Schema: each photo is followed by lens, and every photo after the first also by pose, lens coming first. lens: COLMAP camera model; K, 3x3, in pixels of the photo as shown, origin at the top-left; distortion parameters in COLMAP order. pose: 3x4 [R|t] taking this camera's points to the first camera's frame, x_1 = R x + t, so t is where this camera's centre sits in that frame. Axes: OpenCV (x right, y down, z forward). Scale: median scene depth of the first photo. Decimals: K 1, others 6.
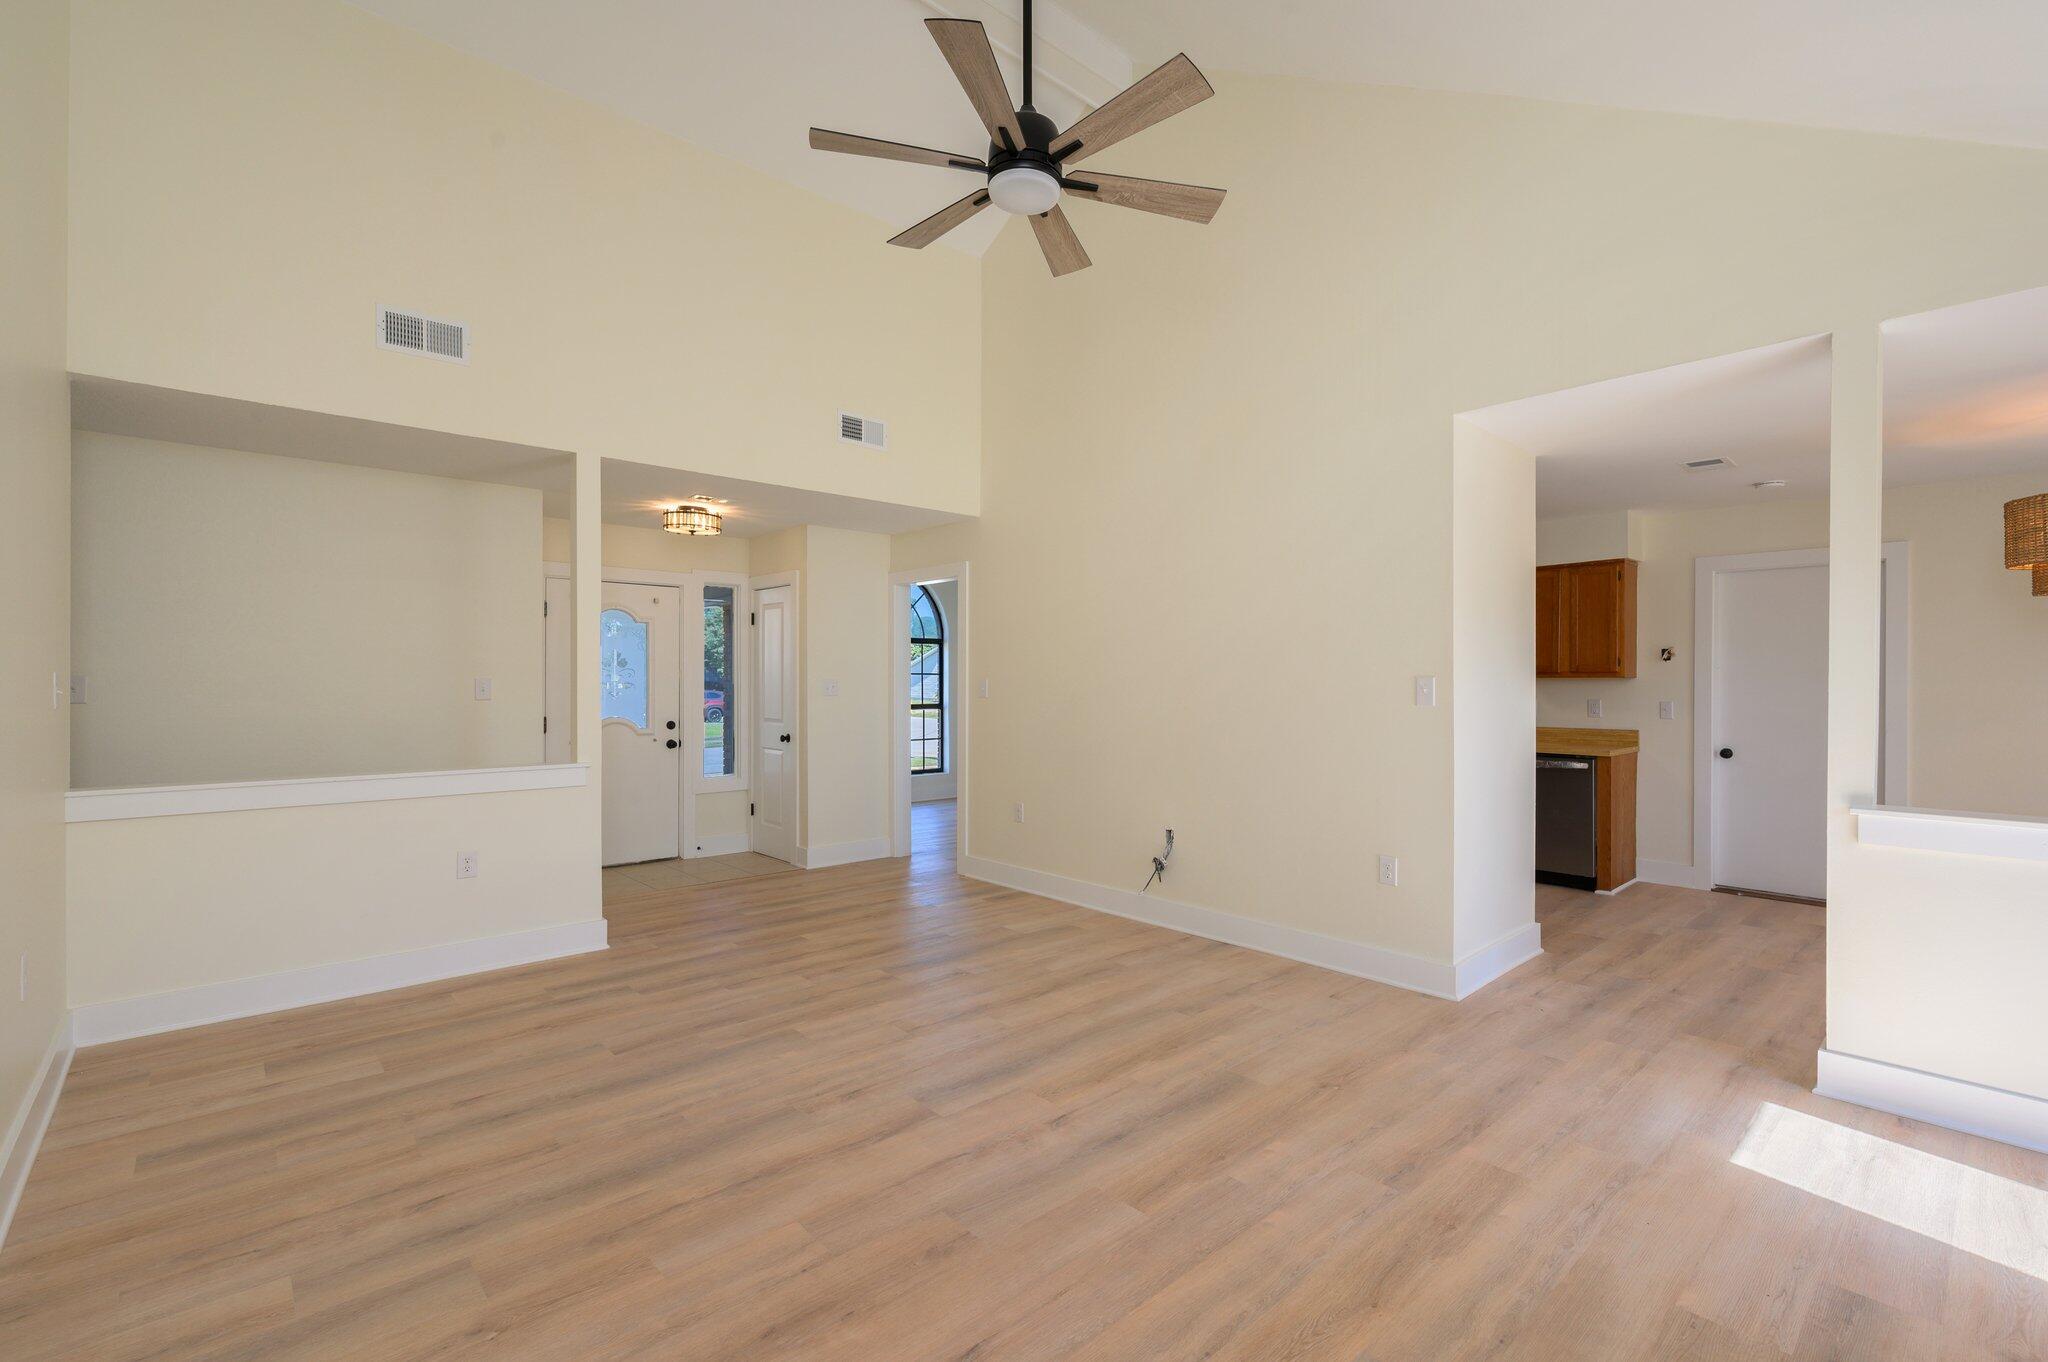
lens RADIAL K [[900.6, 0, 1027.2], [0, 900.6, 680.9], [0, 0, 1]] dist [0.001447, 0.000058]
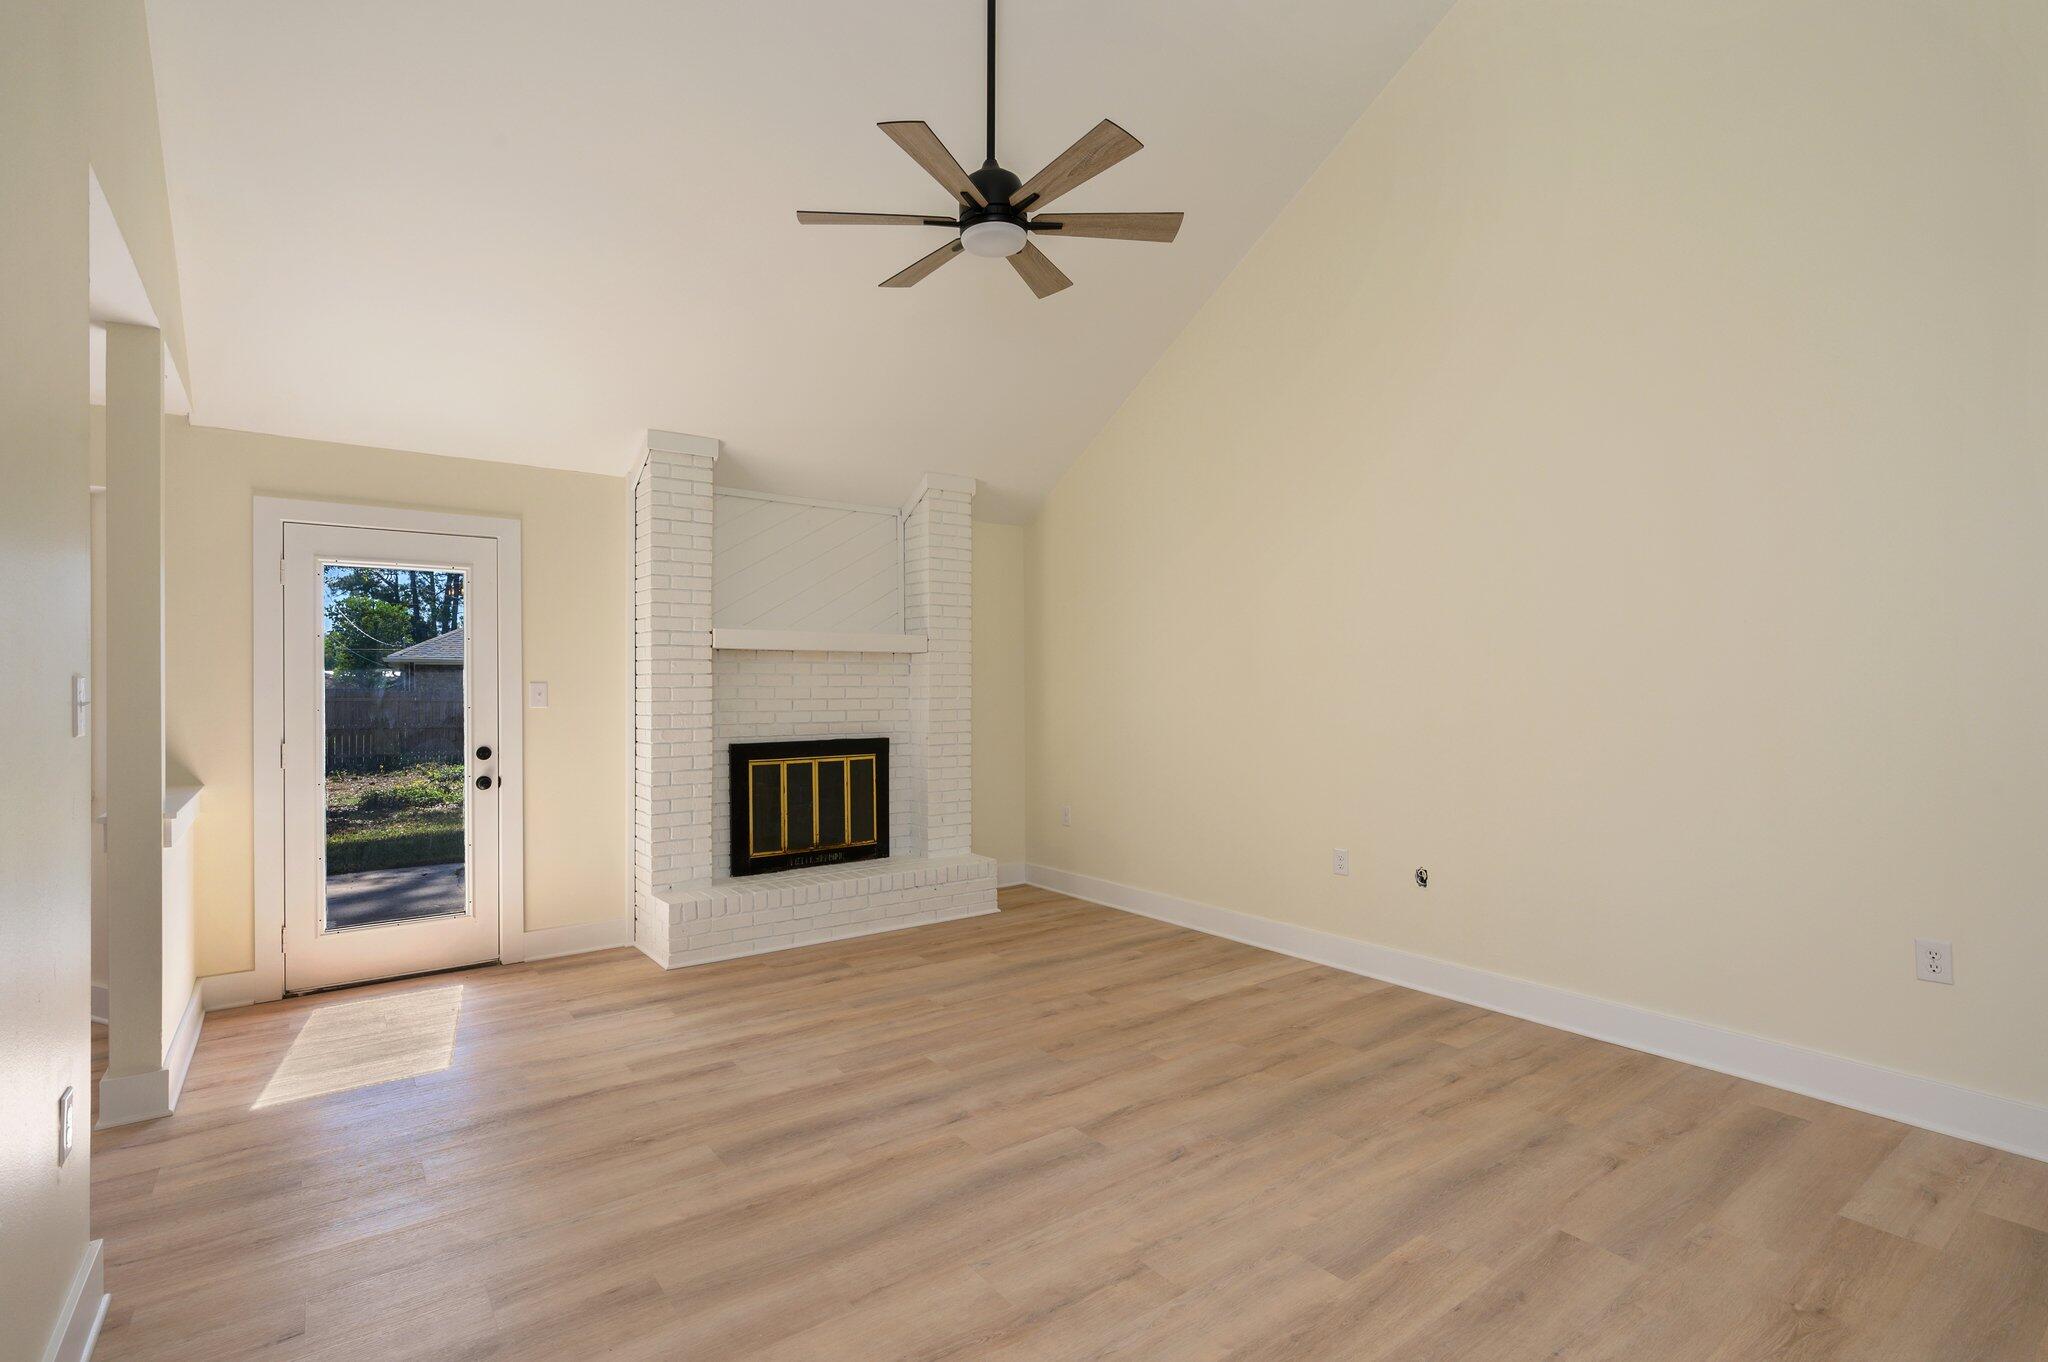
lens RADIAL K [[958.9, 0, 1024.0], [0, 958.9, 681.0], [0, 0, 1]] dist [0.002322, 0.000259]
pose [[-0.995356, 0.001893, 0.096240, -0.109334], [0.000973, 0.999953, -0.009604, 0.003945], [-0.096254, -0.009466, -0.995312, 1.570333]]
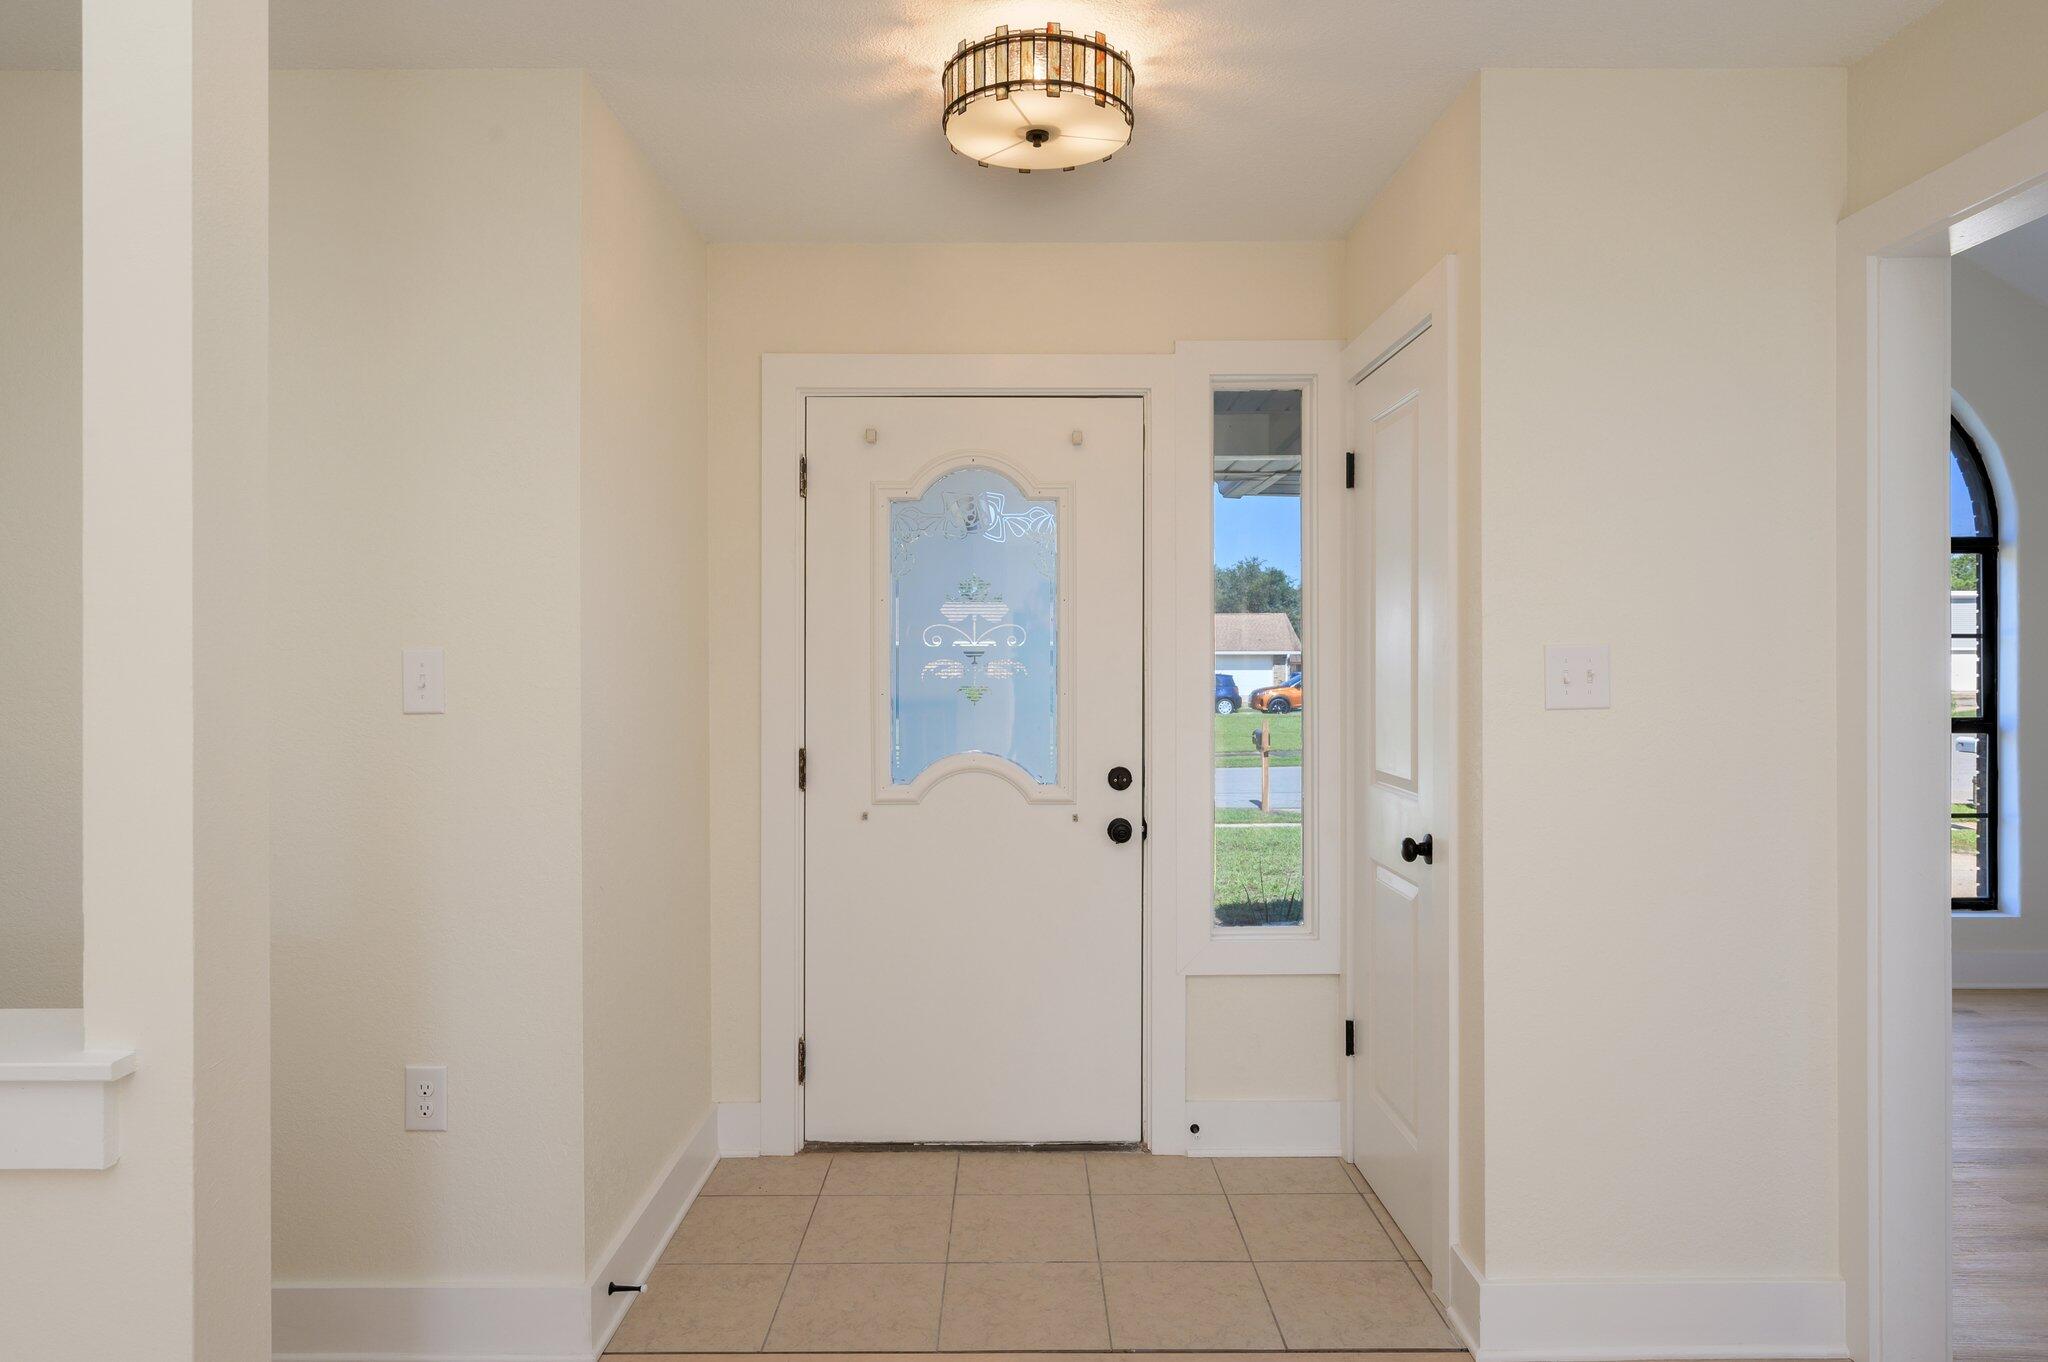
lens RADIAL K [[1176.4, 0, 1024.0], [0, 1176.4, 681.0], [0, 0, 1]] dist [-0.000123, 0.000995]
pose [[0.742968, 0.005888, -0.669301, -0.199682], [0.004877, 0.999887, 0.014209, 0.005271], [0.669309, -0.013821, 0.742856, 1.165272]]
